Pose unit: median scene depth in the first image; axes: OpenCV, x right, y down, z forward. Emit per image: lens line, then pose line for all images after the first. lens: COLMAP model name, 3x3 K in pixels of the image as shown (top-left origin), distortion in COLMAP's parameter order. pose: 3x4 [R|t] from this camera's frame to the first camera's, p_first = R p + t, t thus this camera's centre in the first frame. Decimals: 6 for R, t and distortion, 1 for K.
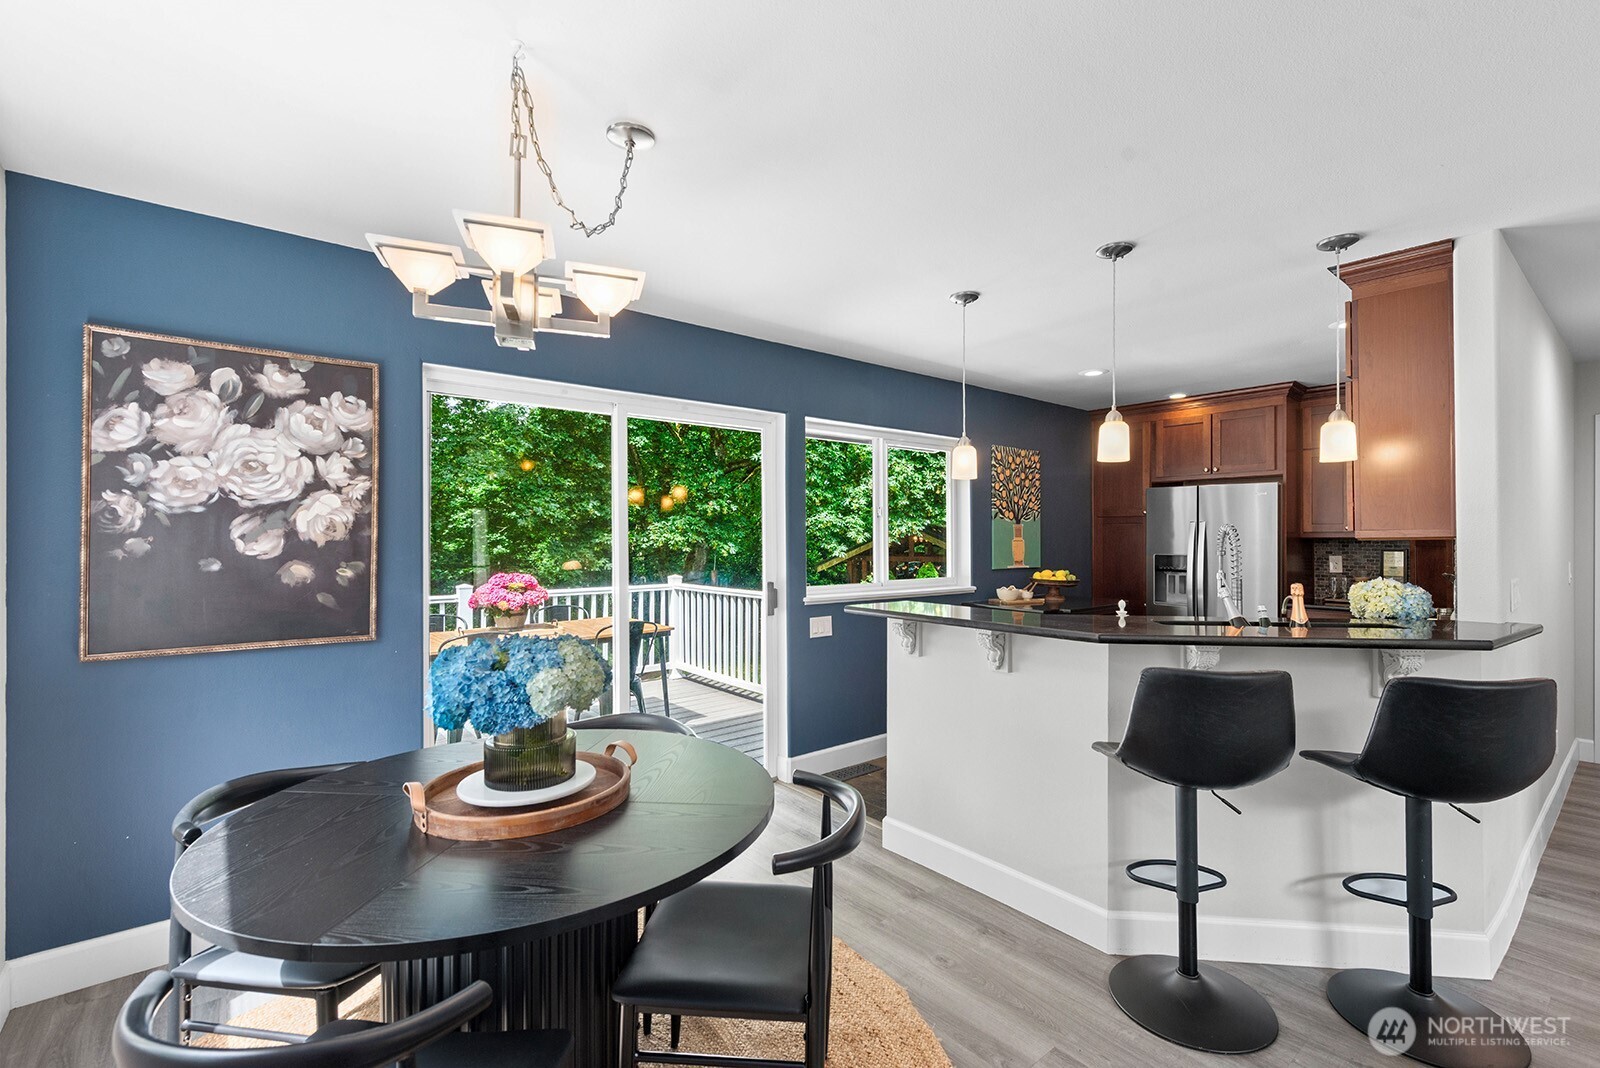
lens RADIAL K [[722.4, 0, 804.7], [0, 722.4, 530.8], [0, 0, 1]] dist [0.000666, 0.000054]
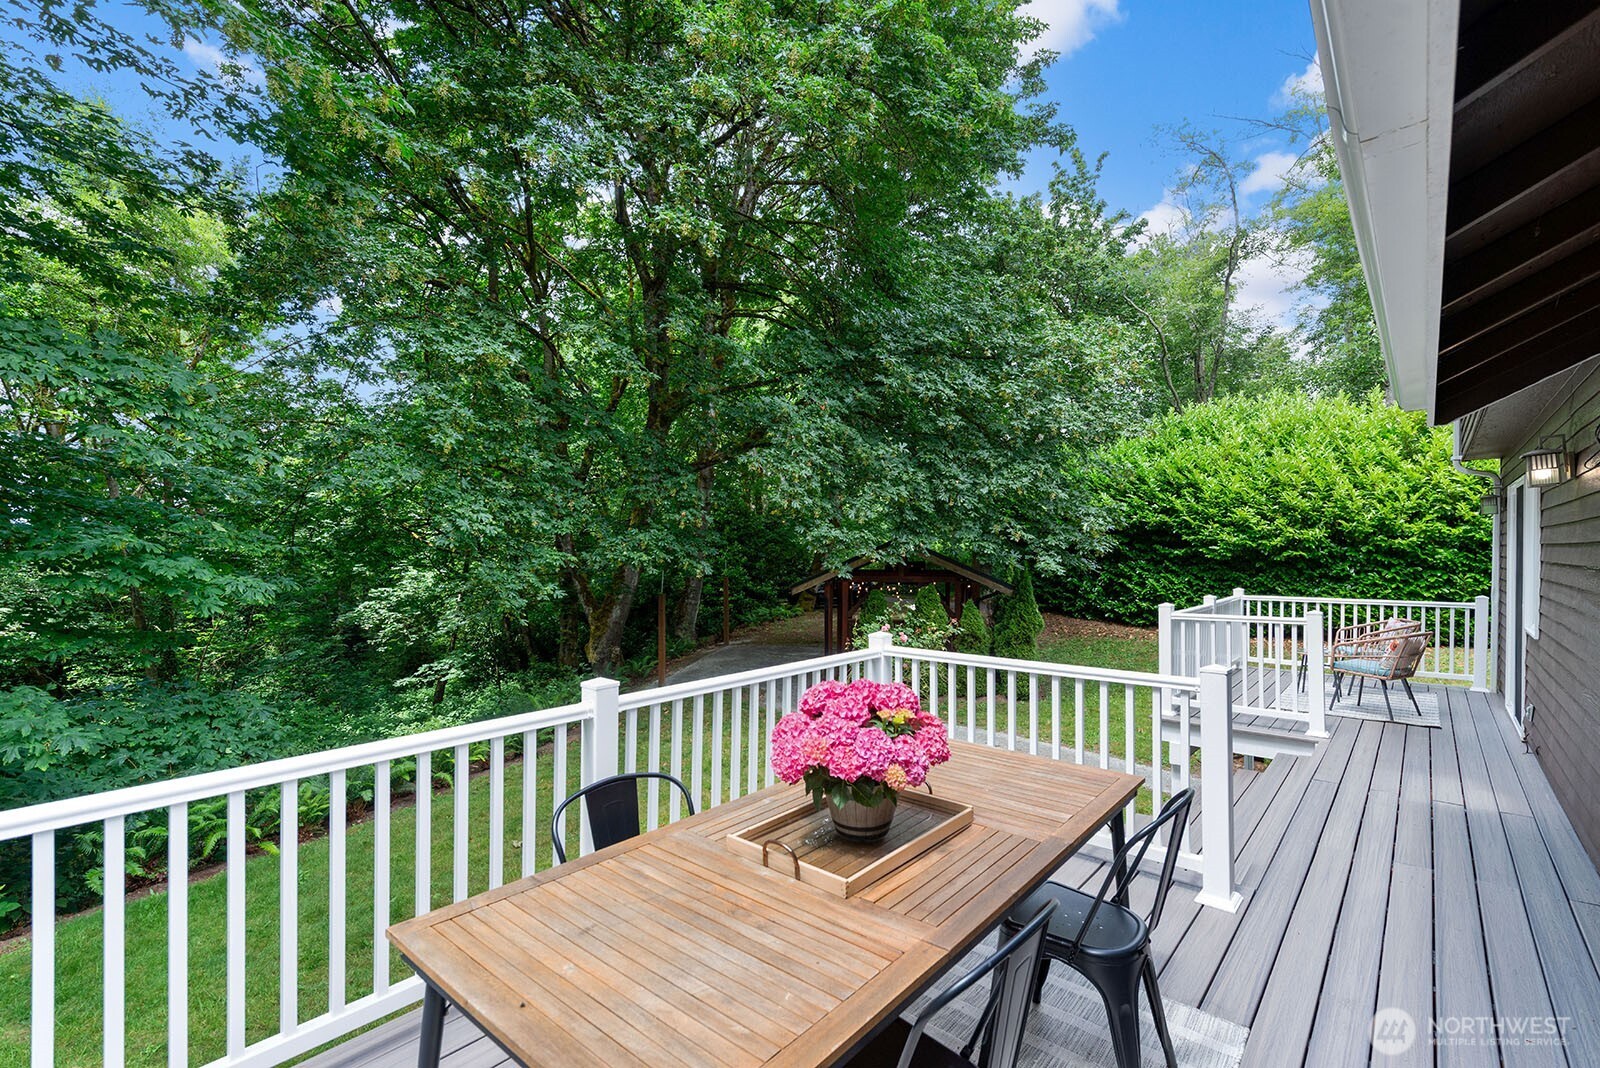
lens RADIAL K [[722.4, 0, 799.1], [0, 722.4, 539.2], [0, 0, 1]] dist [0.000666, 0.000054]
pose [[0.984851, 0.003194, 0.173375, -0.195917], [-0.002430, 0.999986, -0.004617, -0.008138], [-0.173388, 0.004125, 0.984845, 0.233755]]
